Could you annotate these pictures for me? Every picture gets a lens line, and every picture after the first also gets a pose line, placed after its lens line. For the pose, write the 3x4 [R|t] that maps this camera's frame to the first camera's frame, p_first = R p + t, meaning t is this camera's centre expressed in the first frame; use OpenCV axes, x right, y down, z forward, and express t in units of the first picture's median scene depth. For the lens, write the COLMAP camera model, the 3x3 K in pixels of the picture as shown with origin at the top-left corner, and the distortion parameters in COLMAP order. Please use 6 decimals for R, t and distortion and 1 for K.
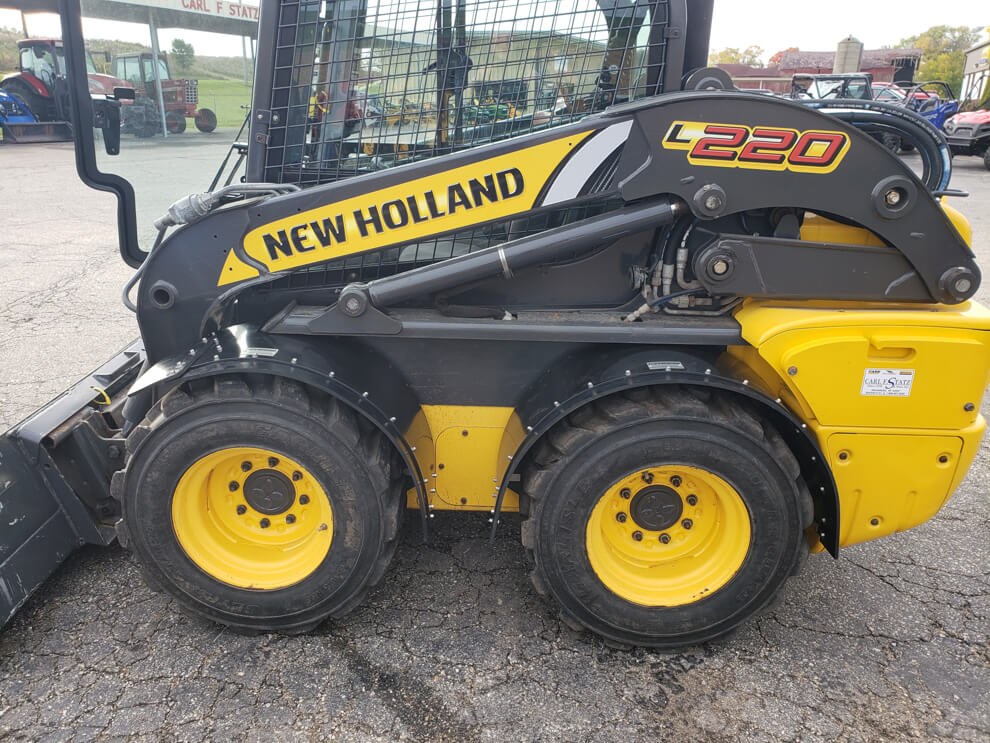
lens RADIAL K [[789.8, 0, 480.3], [0, 789.8, 358.5], [0, 0, 1]] dist [0.004453, 0.014635]
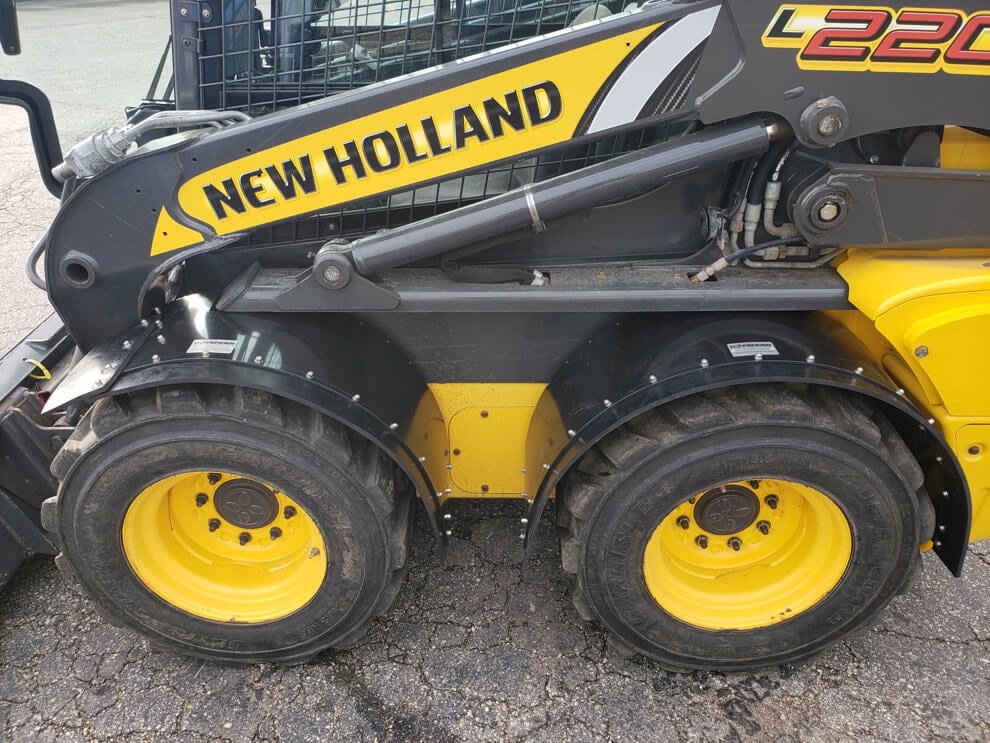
lens RADIAL K [[789.8, 0, 482.9], [0, 789.8, 368.3], [0, 0, 1]] dist [0.004453, 0.014635]
pose [[0.999504, -0.030636, -0.007284, -0.016412], [0.031458, 0.981801, 0.187288, -0.119692], [0.001413, -0.187424, 0.982278, 0.253089]]
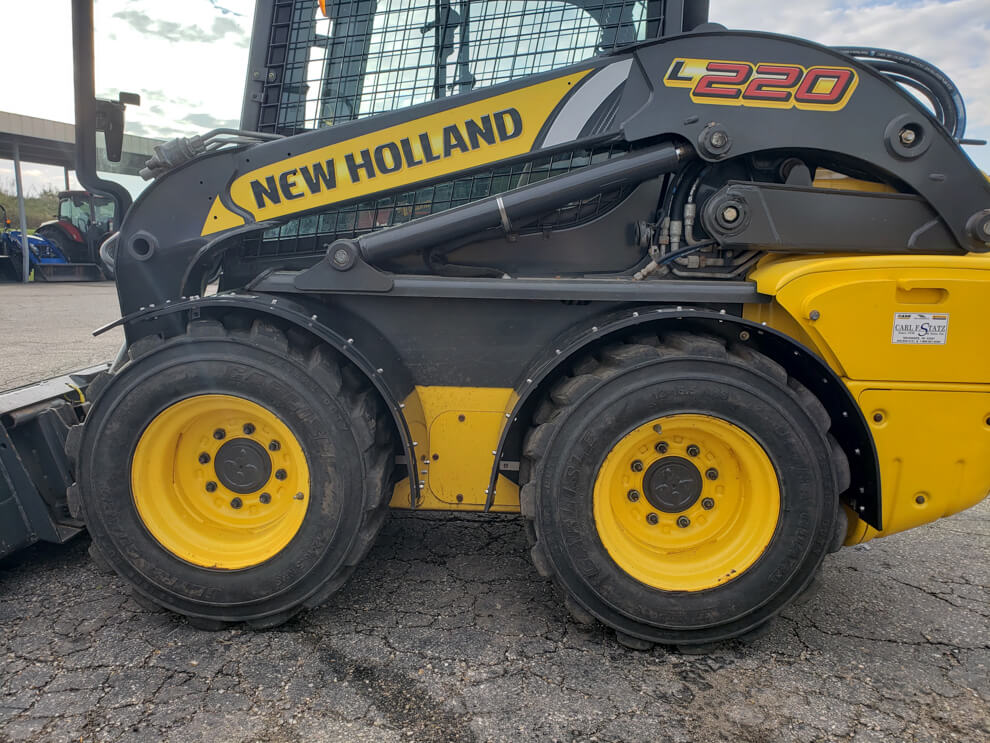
lens RADIAL K [[789.8, 0, 487.4], [0, 789.8, 370.9], [0, 0, 1]] dist [0.004453, 0.014635]
pose [[0.999926, 0.004075, -0.011457, 0.024573], [-0.006110, 0.982974, -0.183645, 0.245309], [0.010514, 0.183701, 0.982926, 0.101929]]
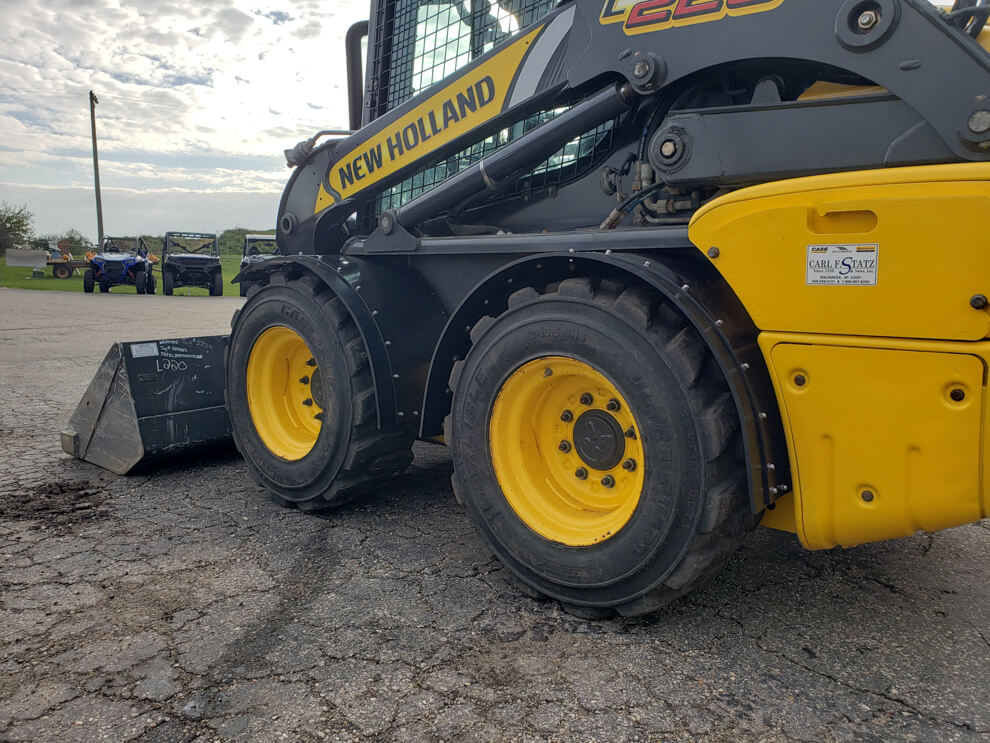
lens RADIAL K [[789.8, 0, 477.6], [0, 789.8, 366.6], [0, 0, 1]] dist [0.004453, 0.014635]
pose [[0.750868, 0.060725, -0.657655, 0.728963], [-0.202563, 0.968948, -0.141805, 0.279068], [0.628622, 0.239693, 0.739852, 0.291298]]
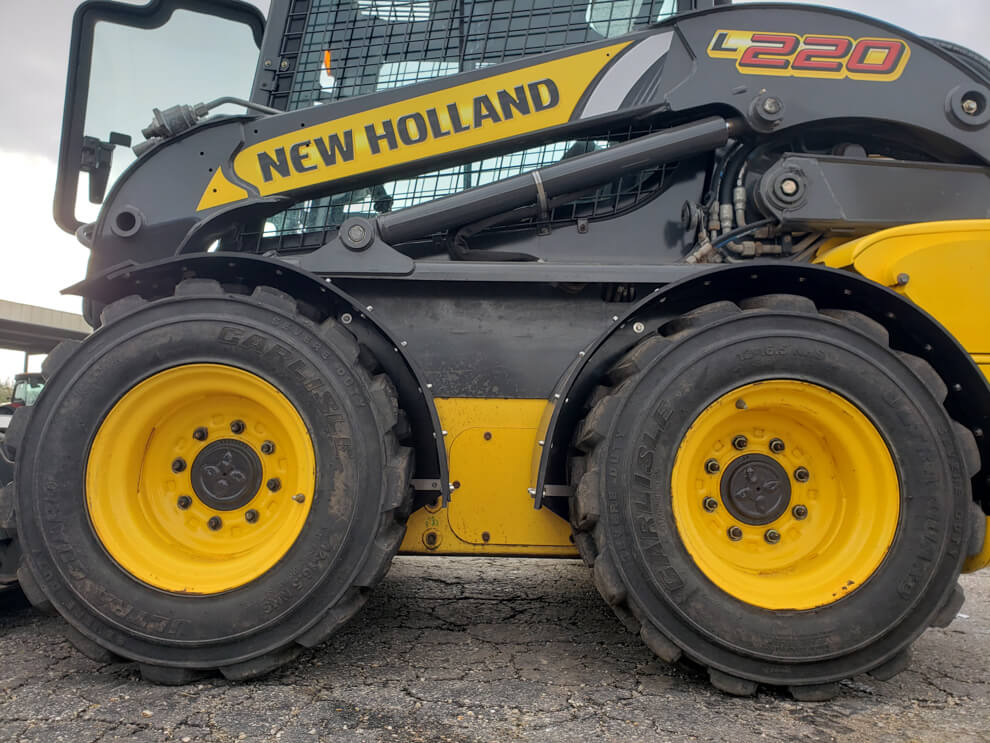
lens RADIAL K [[789.8, 0, 478.9], [0, 789.8, 370.5], [0, 0, 1]] dist [0.004453, 0.014635]
pose [[0.999471, -0.000814, 0.032521, -0.062554], [0.014578, 0.904892, -0.425392, 0.428437], [-0.029081, 0.425641, 0.904425, 0.316365]]
